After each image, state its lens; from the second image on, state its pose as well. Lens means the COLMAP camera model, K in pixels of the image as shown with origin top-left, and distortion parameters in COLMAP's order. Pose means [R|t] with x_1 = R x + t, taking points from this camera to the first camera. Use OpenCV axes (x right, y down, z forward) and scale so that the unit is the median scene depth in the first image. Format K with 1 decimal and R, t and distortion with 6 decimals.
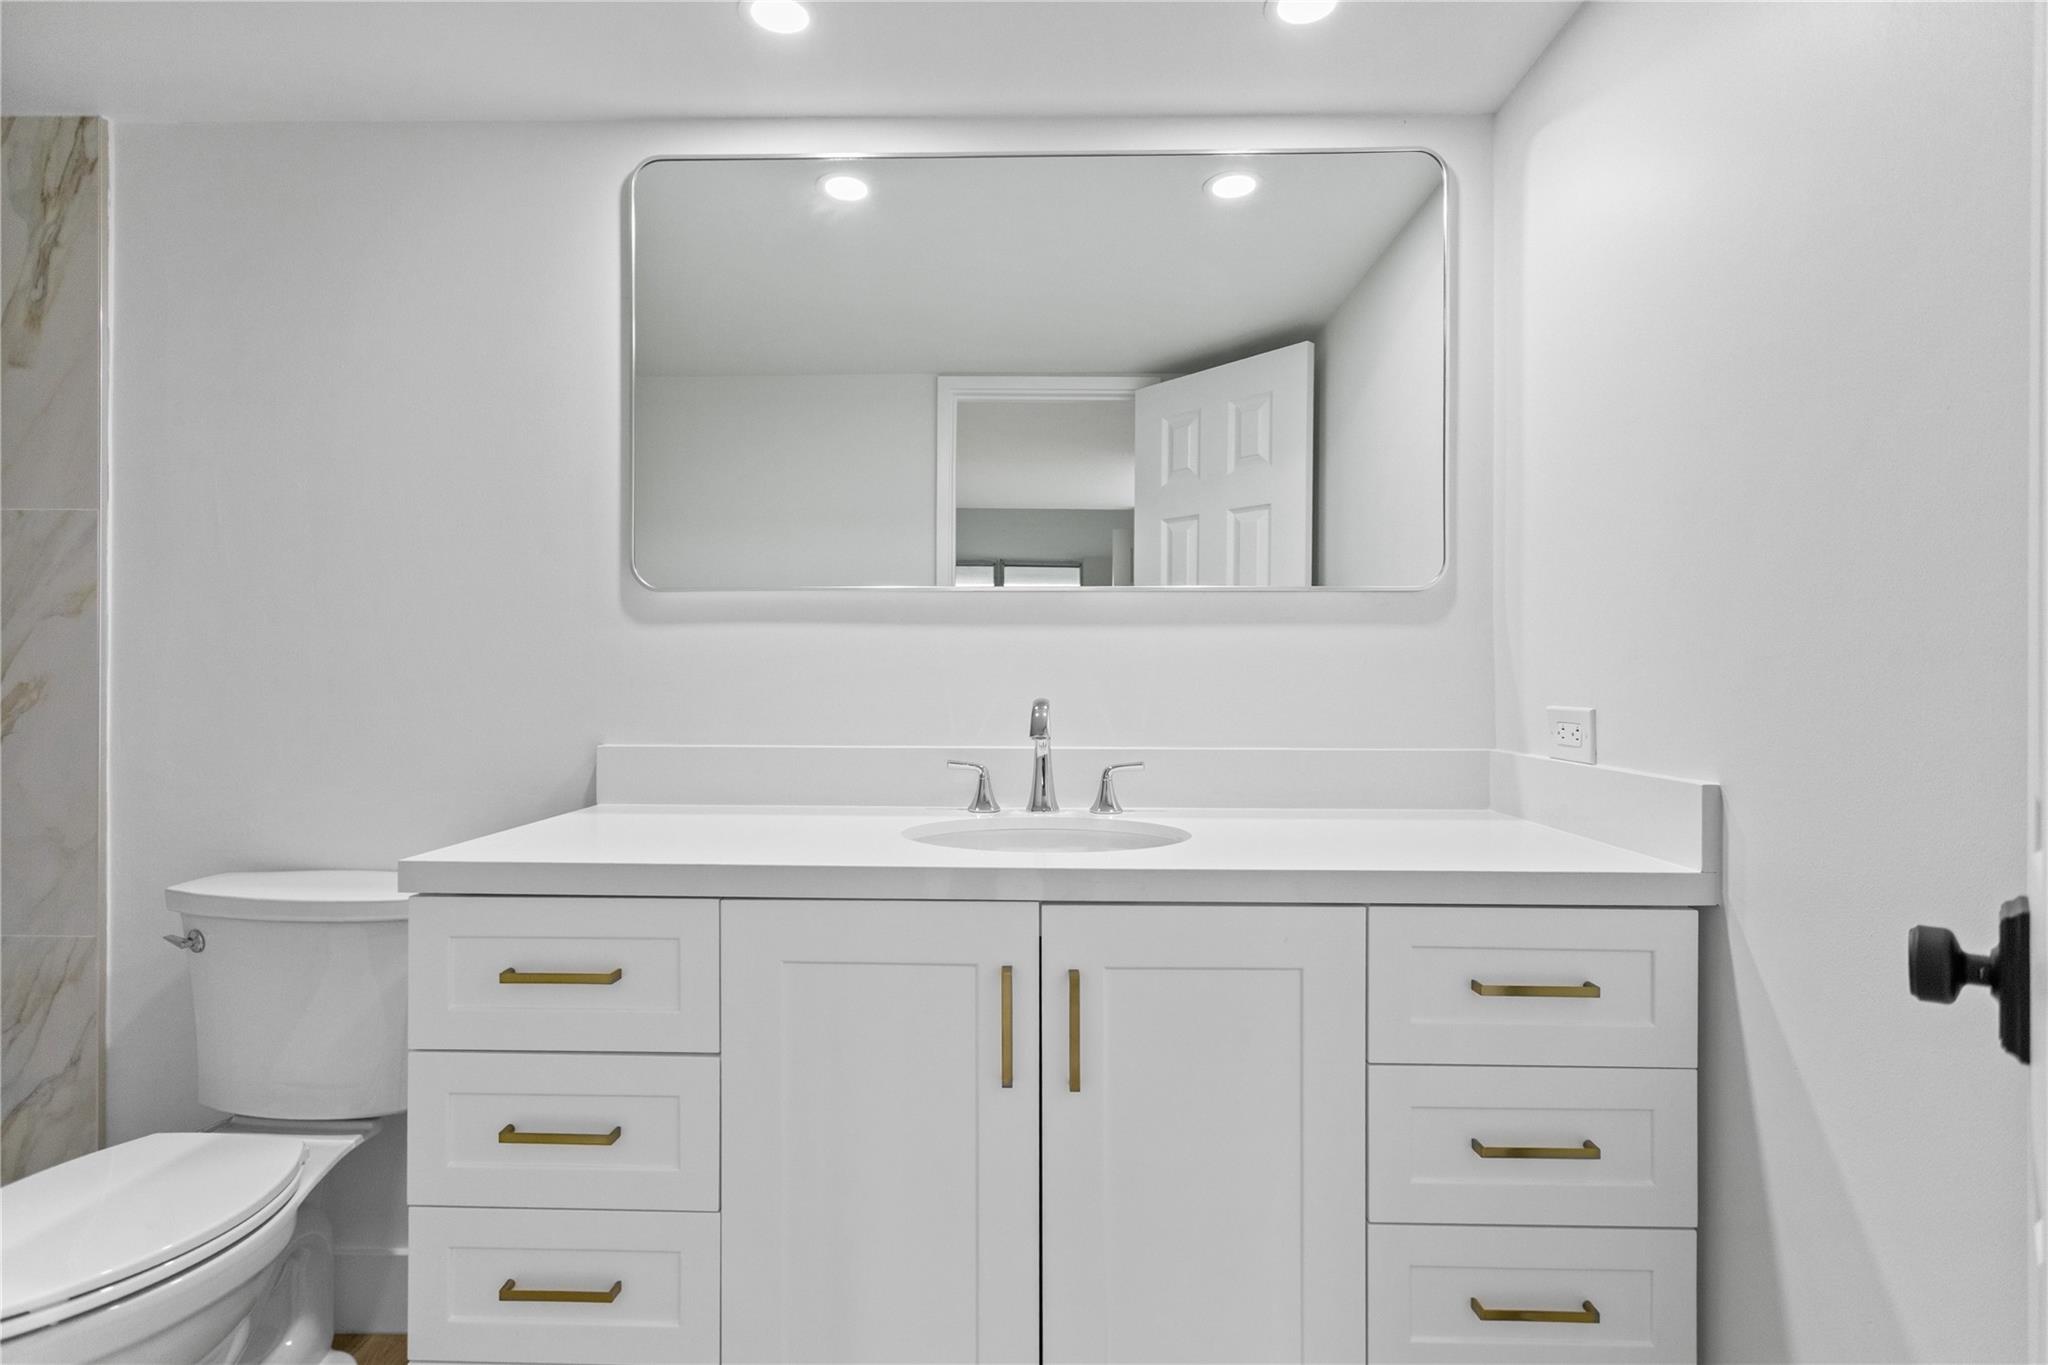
lens RADIAL K [[993.3, 0, 1013.9], [0, 993.3, 689.6], [0, 0, 1]] dist [0.001953, 0.000691]
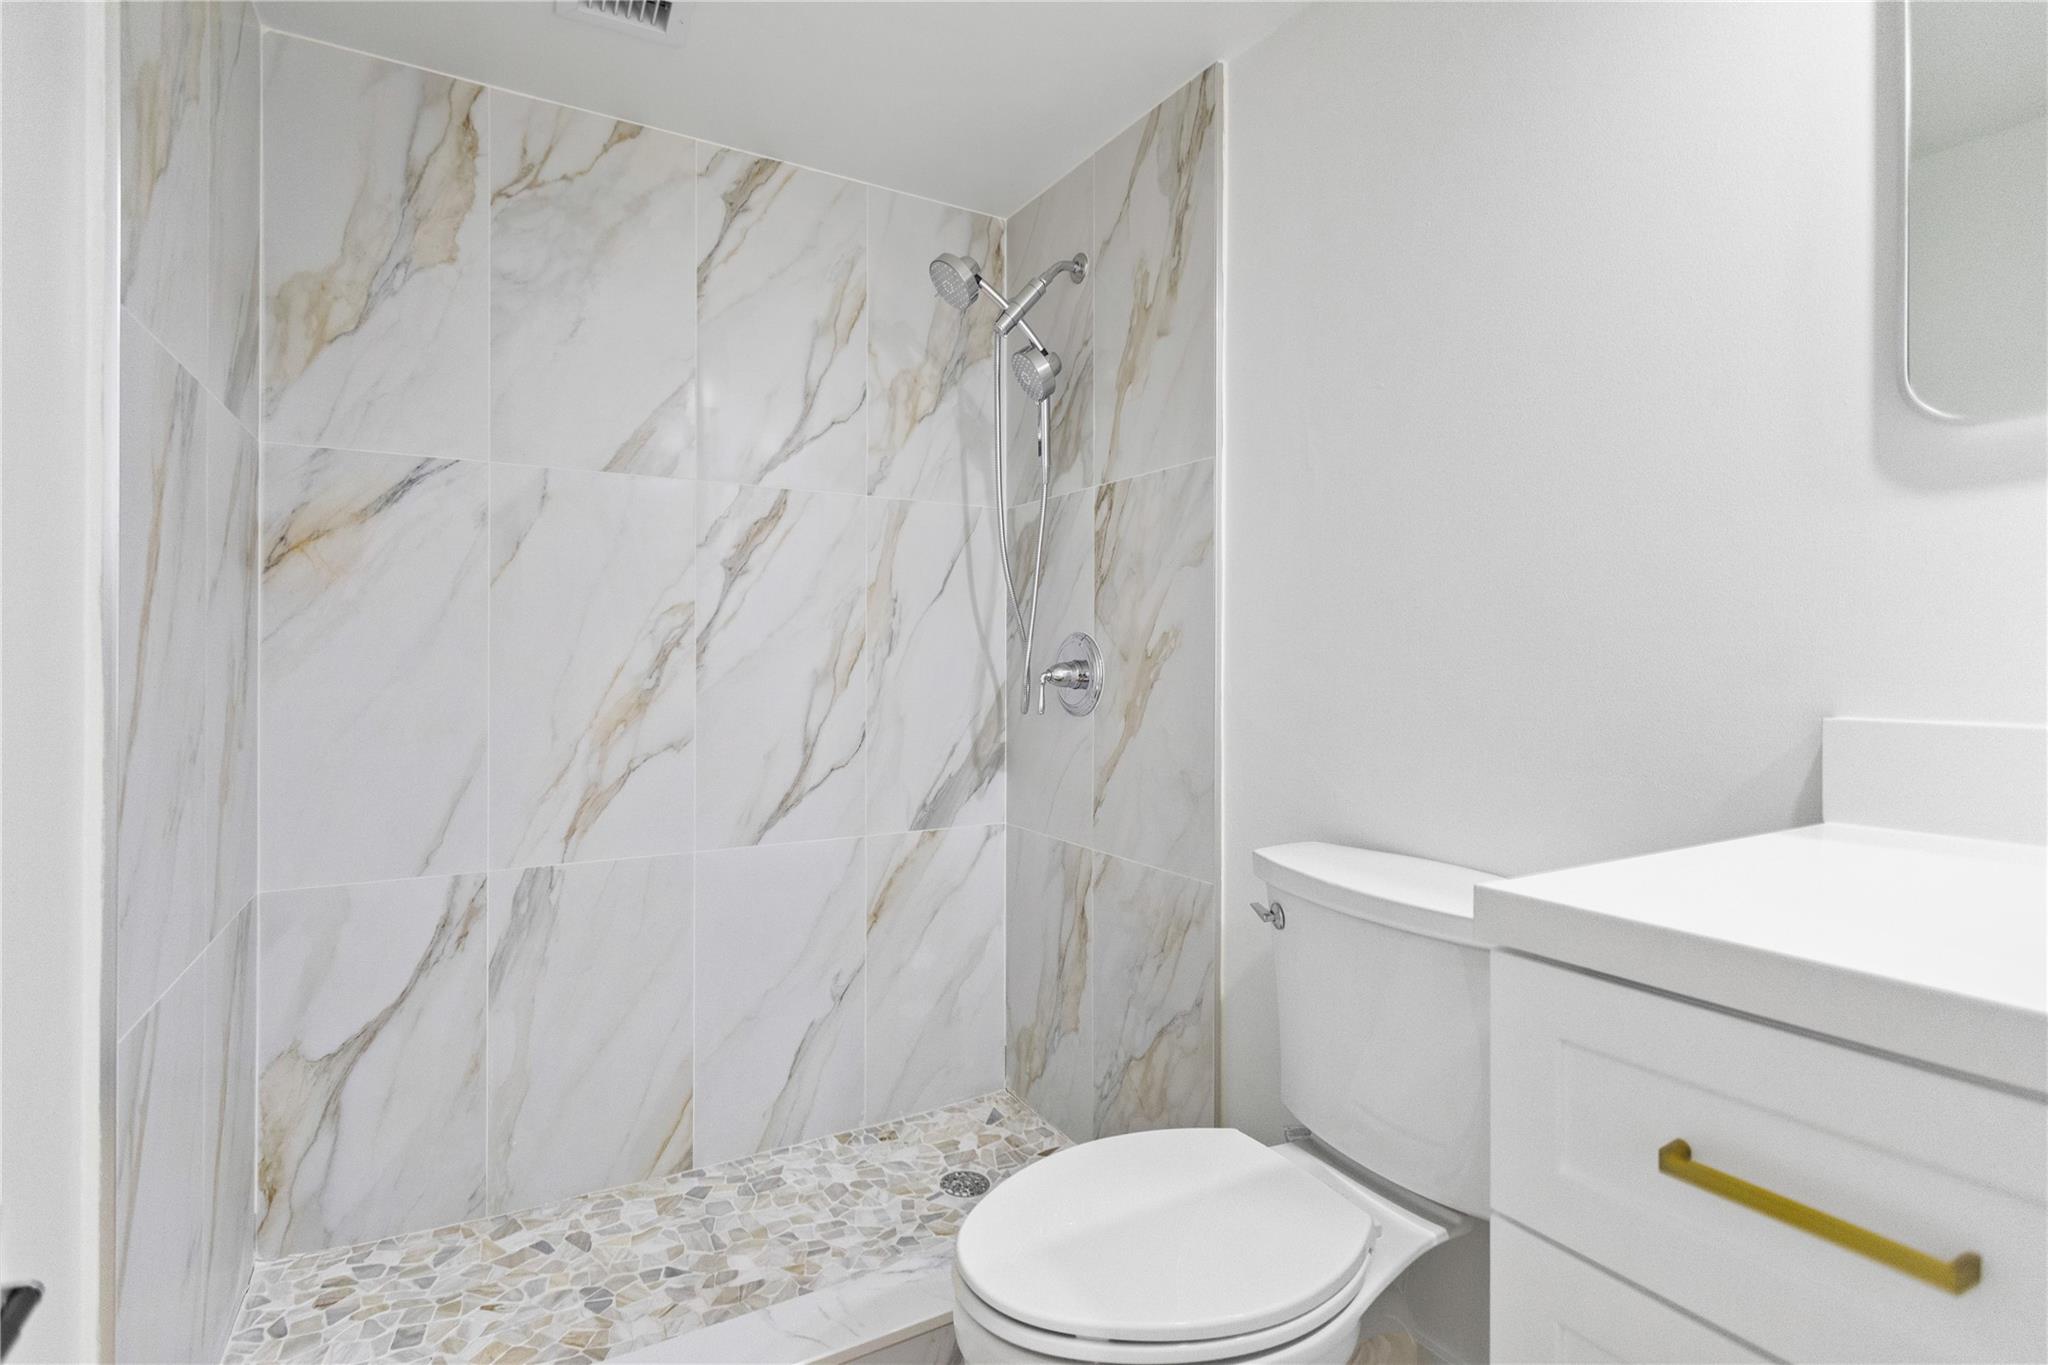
lens RADIAL K [[993.3, 0, 1013.7], [0, 993.3, 651.8], [0, 0, 1]] dist [0.001953, 0.000691]
pose [[0.518707, -0.007277, -0.854921, -0.175161], [-0.005309, 0.999917, -0.011732, 0.027937], [0.854936, 0.010624, 0.518625, 0.315462]]
